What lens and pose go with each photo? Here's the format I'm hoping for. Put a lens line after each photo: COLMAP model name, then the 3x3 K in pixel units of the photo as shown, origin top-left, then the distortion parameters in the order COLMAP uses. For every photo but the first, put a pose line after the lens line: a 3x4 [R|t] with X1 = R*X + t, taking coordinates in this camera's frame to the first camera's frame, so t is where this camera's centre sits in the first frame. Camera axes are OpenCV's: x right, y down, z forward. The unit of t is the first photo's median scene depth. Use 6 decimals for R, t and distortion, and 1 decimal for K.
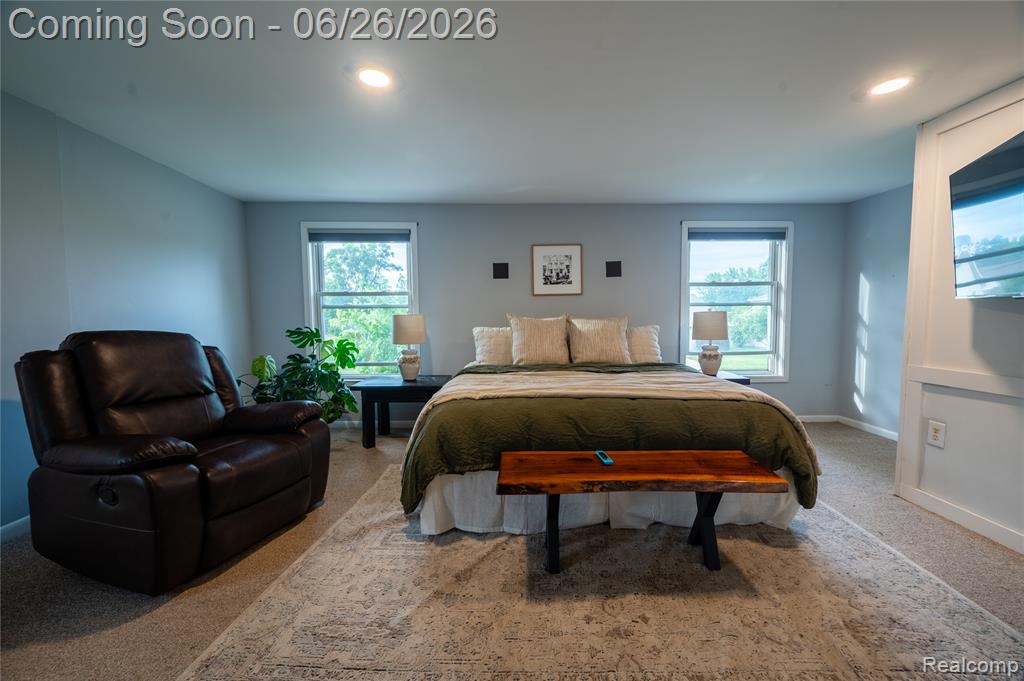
lens RADIAL K [[399.6, 0, 513.4], [0, 399.6, 344.6], [0, 0, 1]] dist [0.000189, -0.000059]
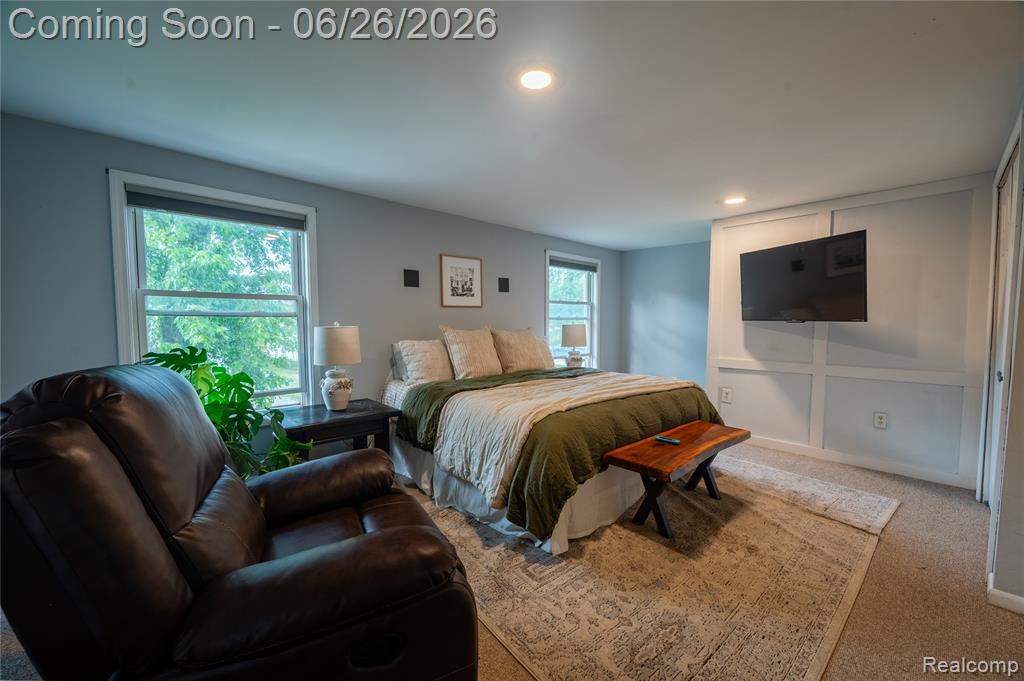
lens RADIAL K [[405.2, 0, 512.9], [0, 405.2, 342.5], [0, 0, 1]] dist [0.000391, -0.000015]
pose [[0.744743, -0.025432, 0.666867, -0.481806], [0.040617, 0.999148, -0.007256, -0.021809], [-0.666115, 0.032490, 0.745141, 0.159166]]
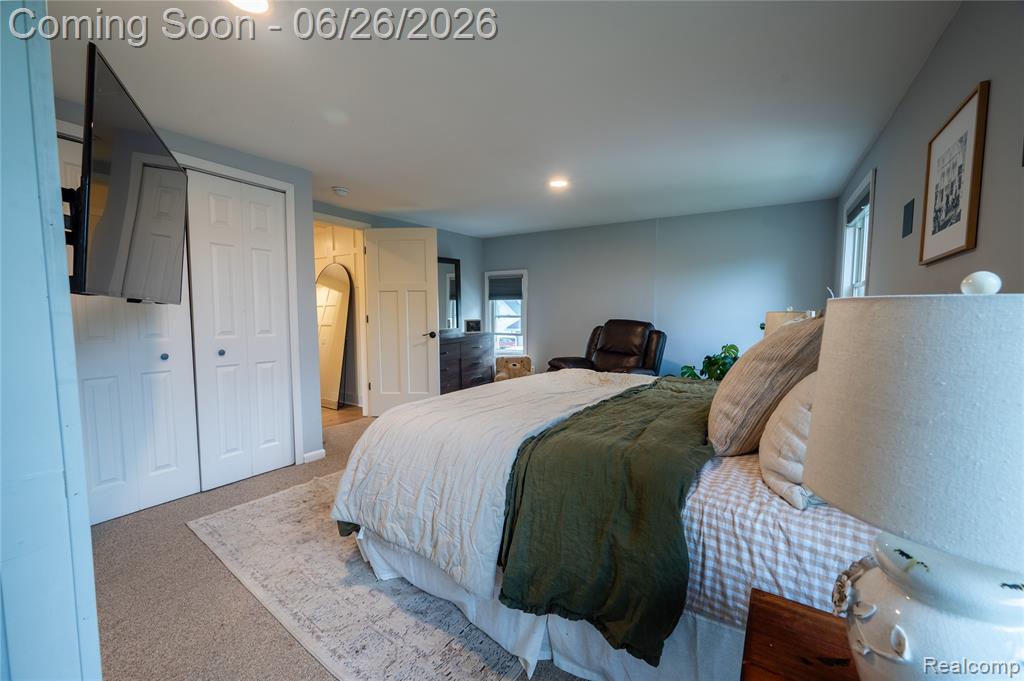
lens RADIAL K [[410.1, 0, 513.6], [0, 410.1, 343.5], [0, 0, 1]] dist [-0.008627, -0.000213]
pose [[-0.526971, 0.068335, -0.847132, 0.646842], [-0.056510, 0.991739, 0.115153, -0.066060], [0.848003, 0.108553, -0.518756, 0.873872]]
